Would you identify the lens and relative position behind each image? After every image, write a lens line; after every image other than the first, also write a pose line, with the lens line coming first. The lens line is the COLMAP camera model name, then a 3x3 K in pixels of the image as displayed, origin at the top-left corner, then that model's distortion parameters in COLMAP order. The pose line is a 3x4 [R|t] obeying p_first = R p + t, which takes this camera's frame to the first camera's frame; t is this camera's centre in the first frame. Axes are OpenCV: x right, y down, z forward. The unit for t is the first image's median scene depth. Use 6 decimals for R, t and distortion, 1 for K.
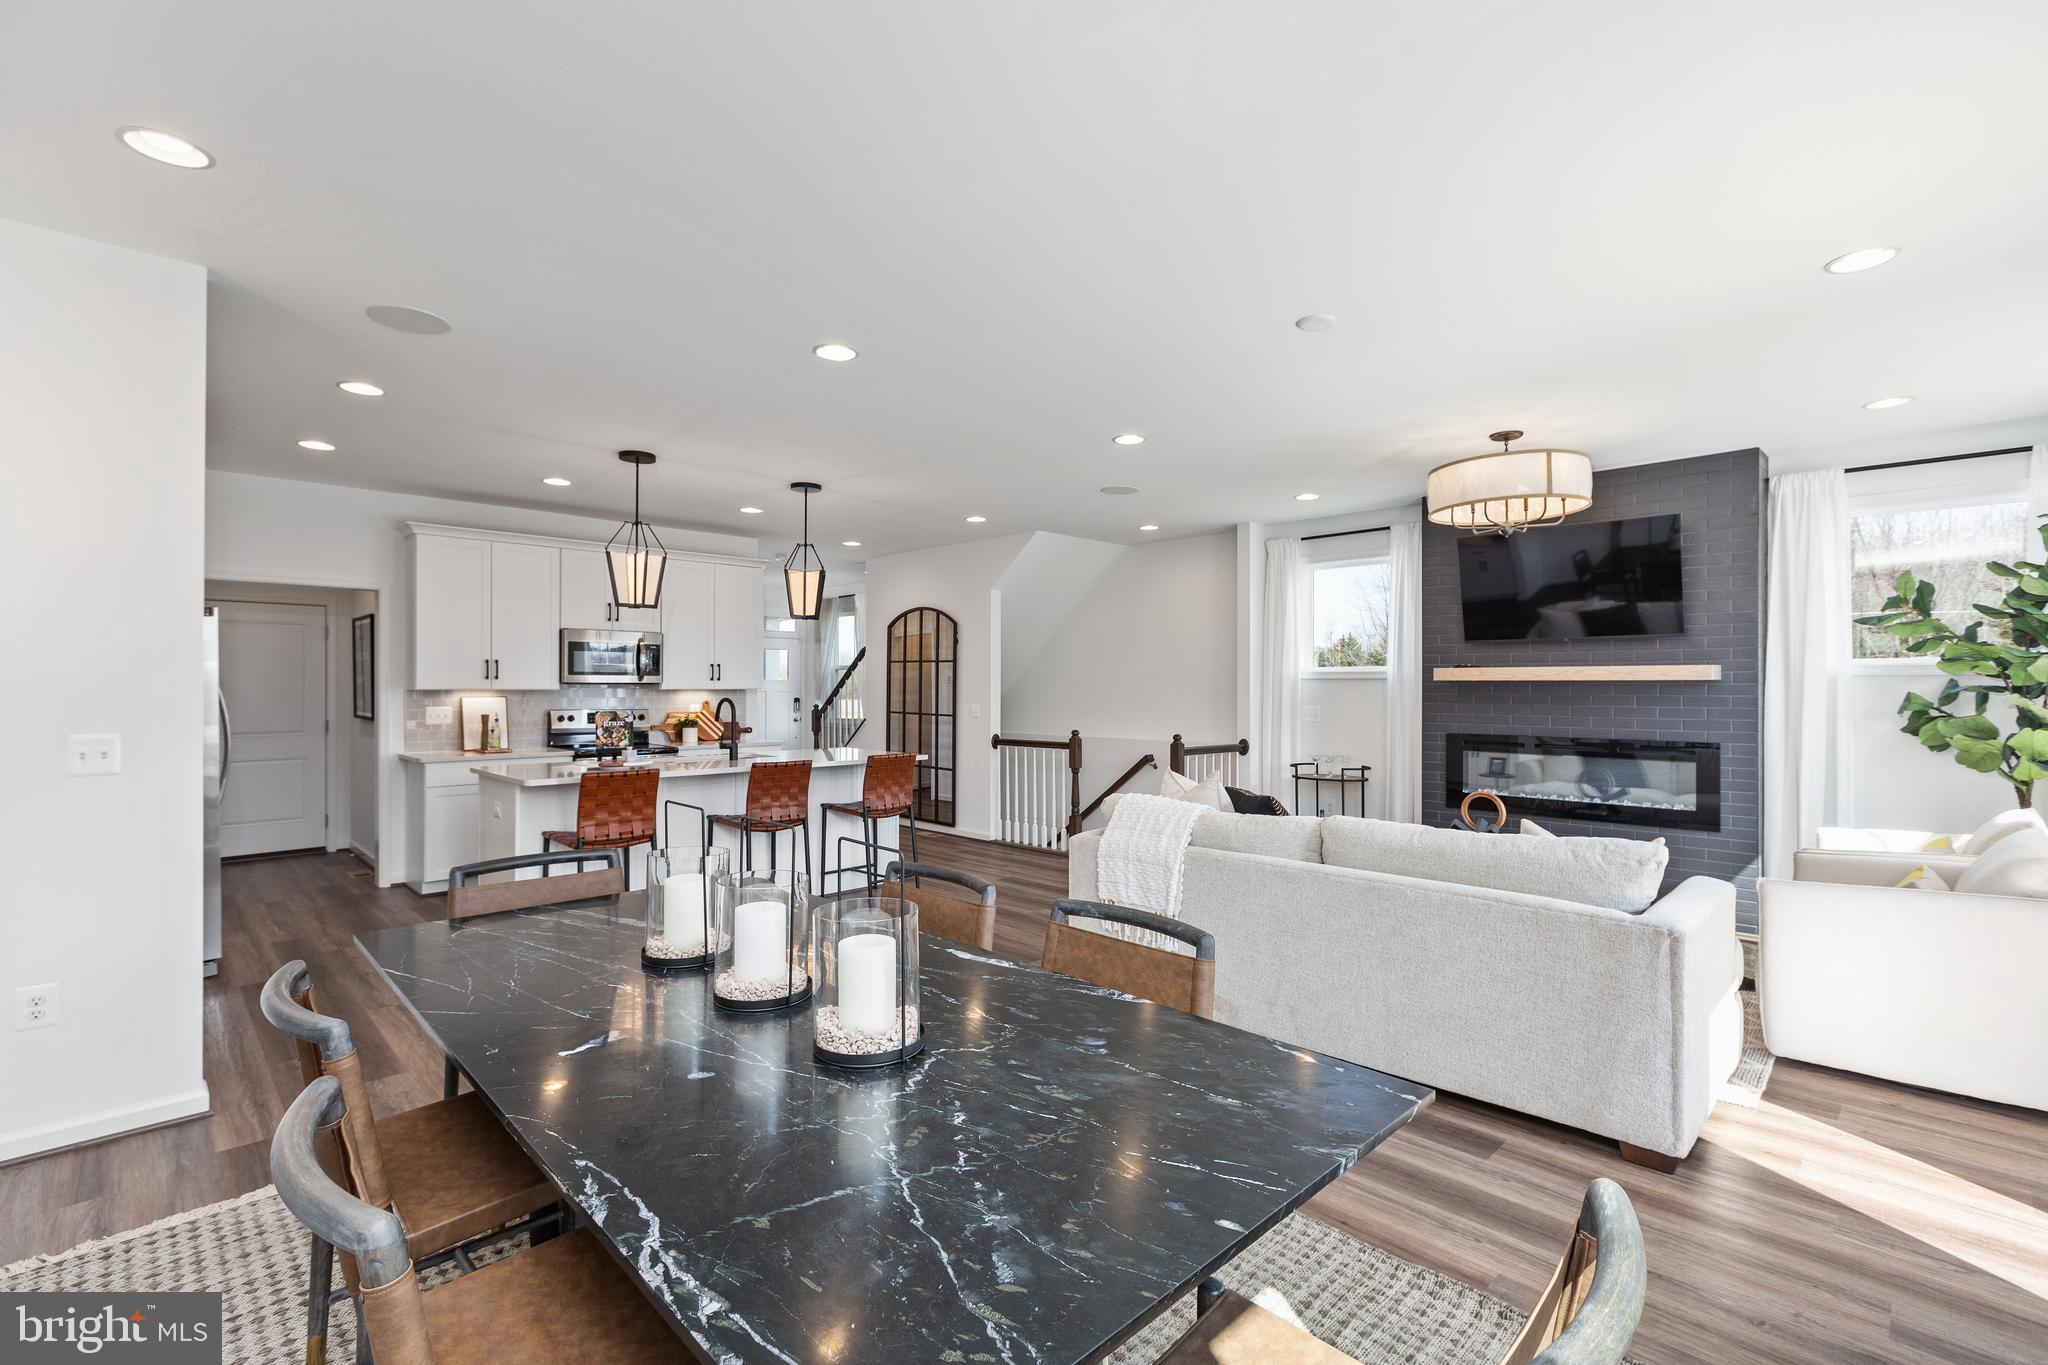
lens RADIAL K [[919.3, 0, 1038.4], [0, 919.3, 685.5], [0, 0, 1]] dist [-0.001393, -0.002196]
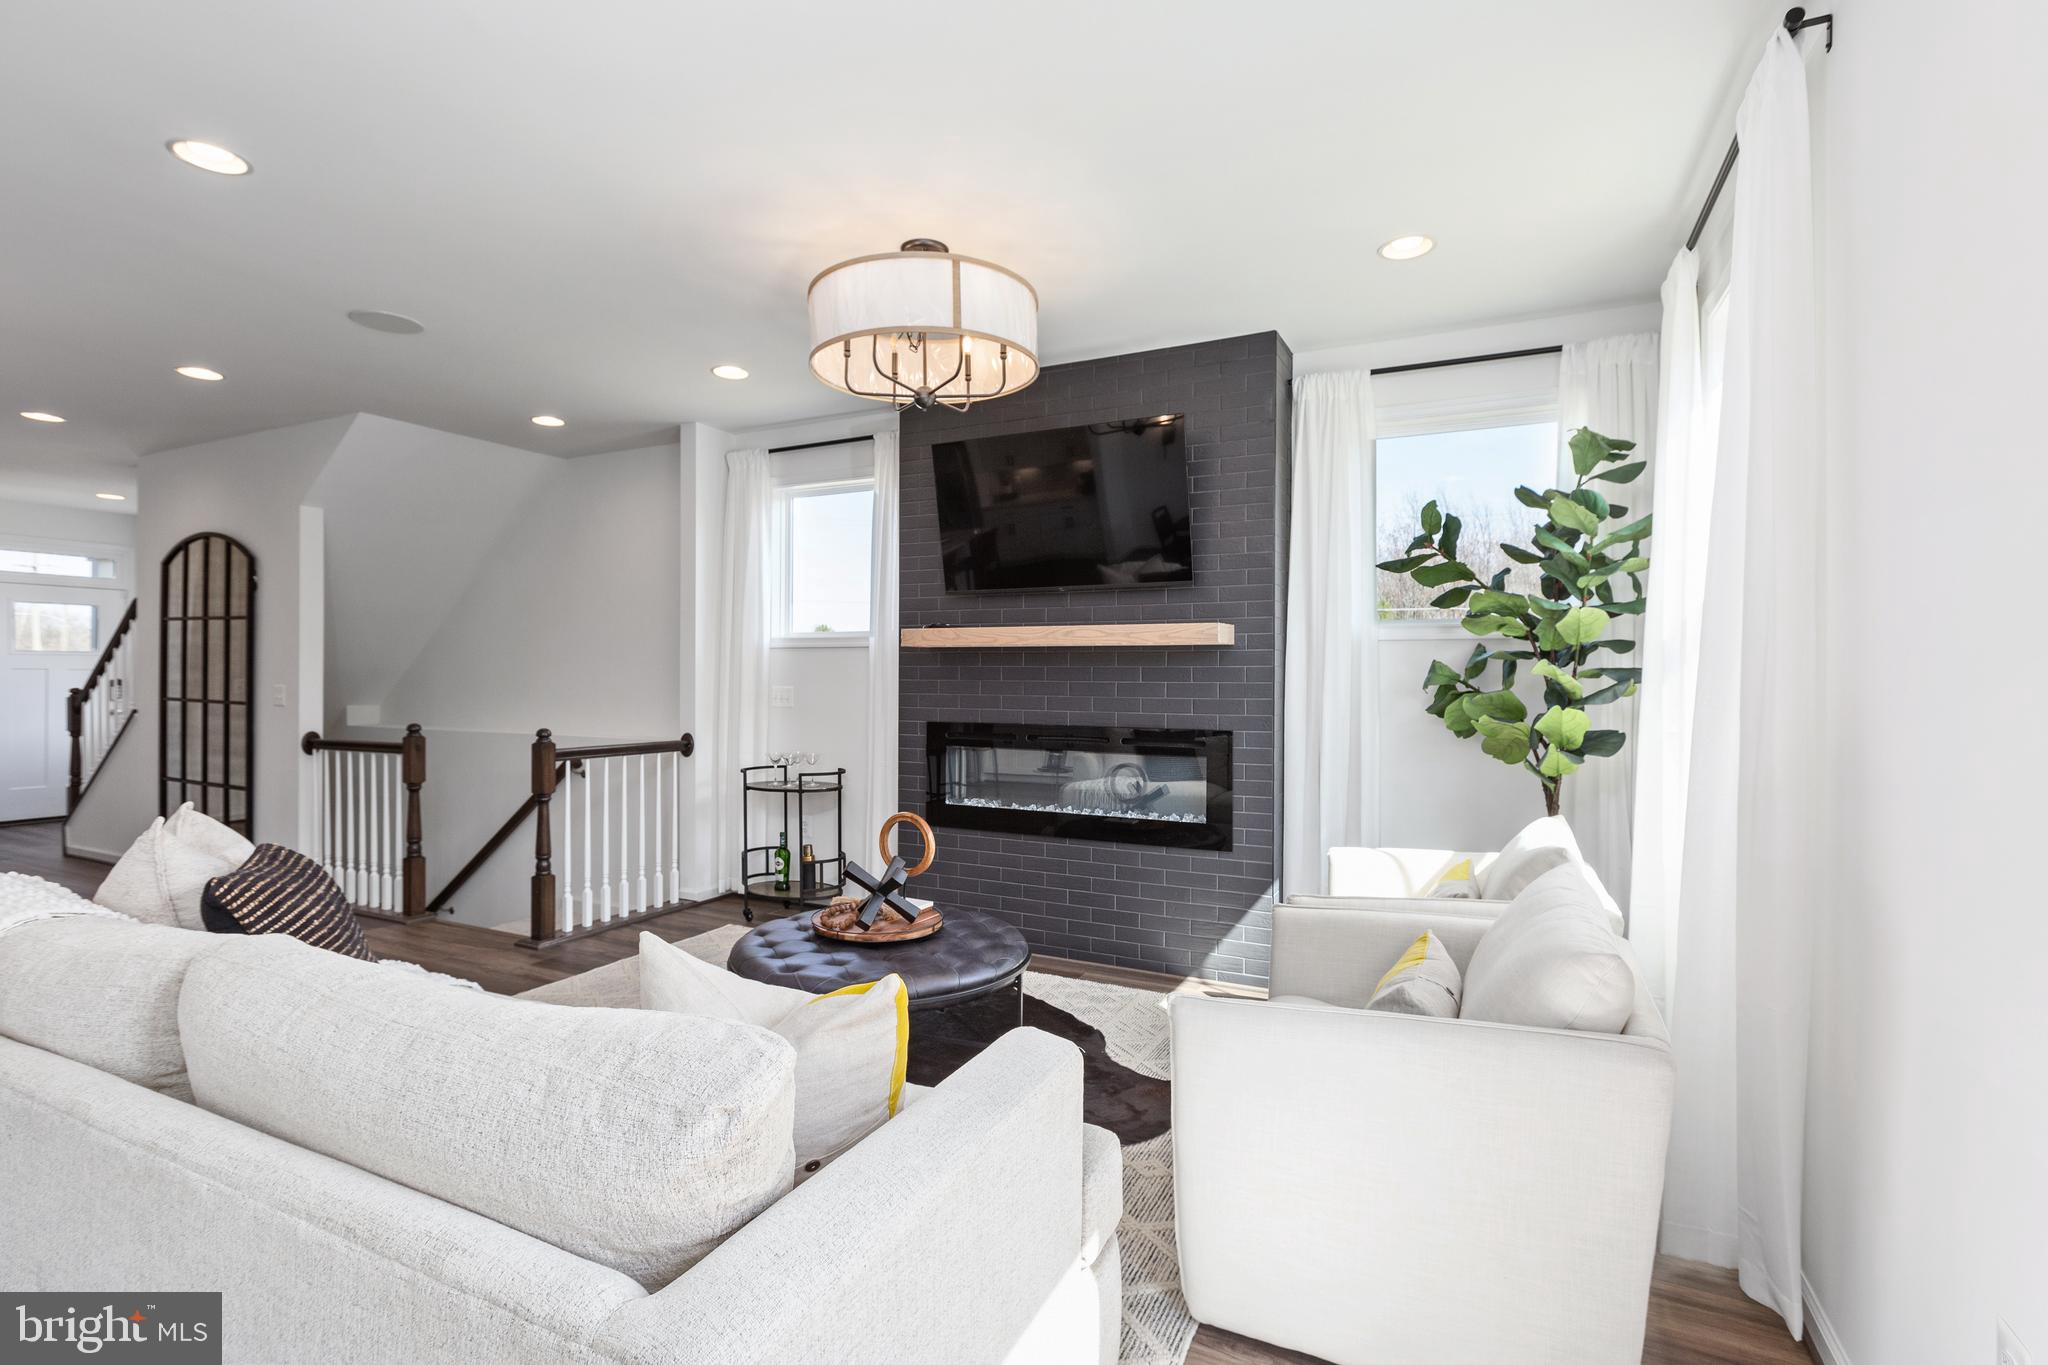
lens RADIAL K [[919.3, 0, 1068.9], [0, 919.3, 679.1], [0, 0, 1]] dist [-0.001393, -0.002196]
pose [[0.940343, 0.000846, 0.340226, 0.381638], [-0.002867, 0.999981, 0.005440, 0.018486], [-0.340215, -0.006091, 0.940328, 0.363275]]
